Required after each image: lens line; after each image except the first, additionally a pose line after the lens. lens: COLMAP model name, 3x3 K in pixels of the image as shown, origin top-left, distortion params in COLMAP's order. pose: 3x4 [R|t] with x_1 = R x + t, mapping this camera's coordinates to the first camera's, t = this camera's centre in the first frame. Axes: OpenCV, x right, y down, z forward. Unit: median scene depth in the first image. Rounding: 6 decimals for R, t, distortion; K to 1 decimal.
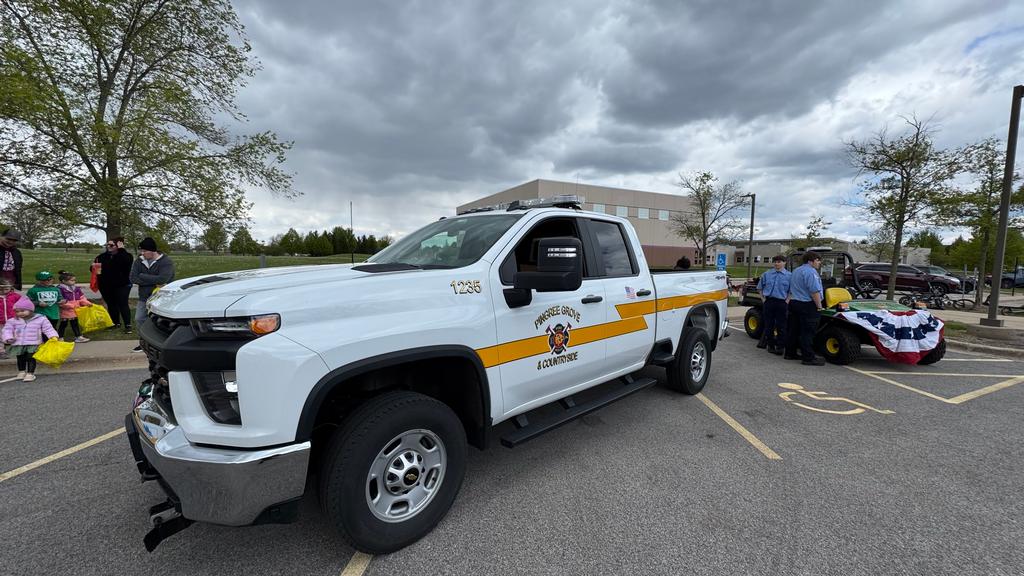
lens RADIAL K [[404.1, 0, 509.7], [0, 404.1, 289.4], [0, 0, 1]] dist [-0.008563, -0.000606]
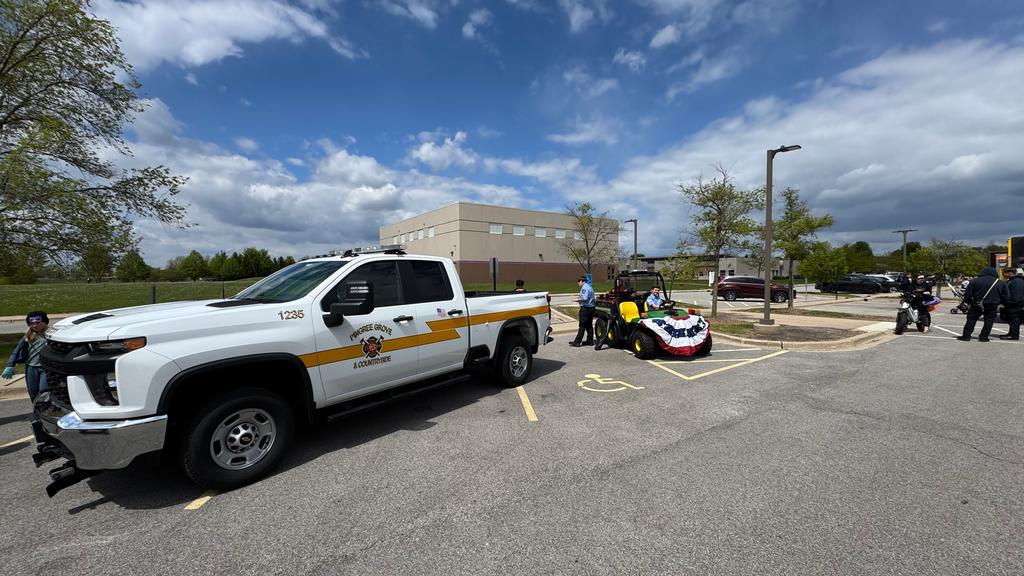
lens RADIAL K [[404.1, 0, 514.4], [0, 404.1, 289.0], [0, 0, 1]] dist [-0.008563, -0.000606]
pose [[0.984352, -0.028777, 0.173849, 0.294340], [0.036496, 0.998477, -0.041367, -0.005736], [-0.172394, 0.047065, 0.983903, -0.410646]]
